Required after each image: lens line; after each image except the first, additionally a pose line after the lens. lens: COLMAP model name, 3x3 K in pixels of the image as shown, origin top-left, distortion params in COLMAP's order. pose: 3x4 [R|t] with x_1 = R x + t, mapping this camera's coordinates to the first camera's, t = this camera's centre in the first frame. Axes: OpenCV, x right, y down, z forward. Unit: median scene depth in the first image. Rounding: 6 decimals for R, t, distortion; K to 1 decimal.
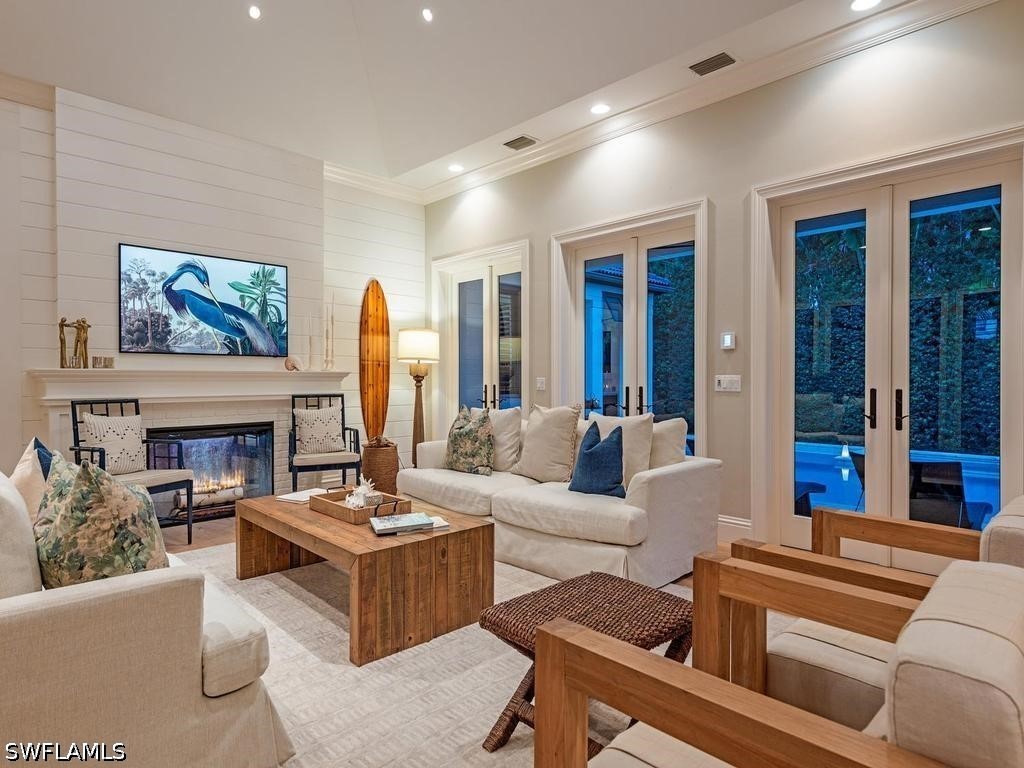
lens RADIAL K [[589.0, 0, 512.0], [0, 589.0, 384.0], [0, 0, 1]] dist [0.000531, 0.000071]
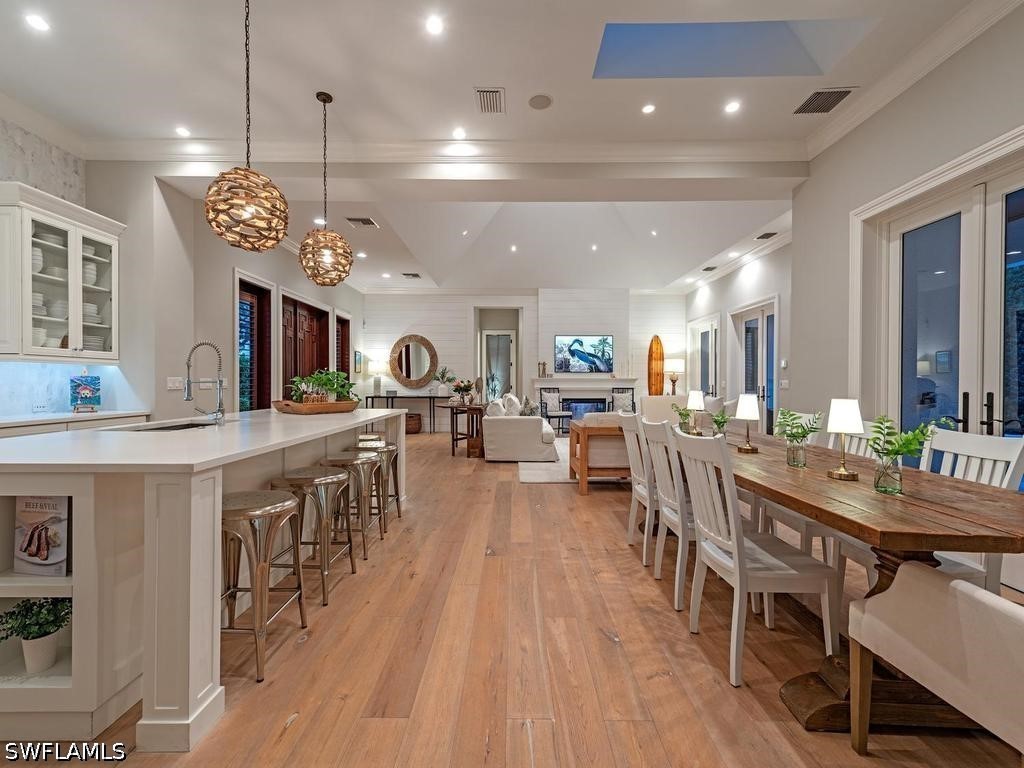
lens RADIAL K [[445.1, 0, 512.0], [0, 445.1, 384.0], [0, 0, 1]] dist [-0.002217, -0.000780]
pose [[0.706570, 0.007452, -0.707604, 0.687336], [-0.007767, 0.999966, 0.002774, 0.000903], [0.707601, 0.003536, 0.706603, -0.659479]]
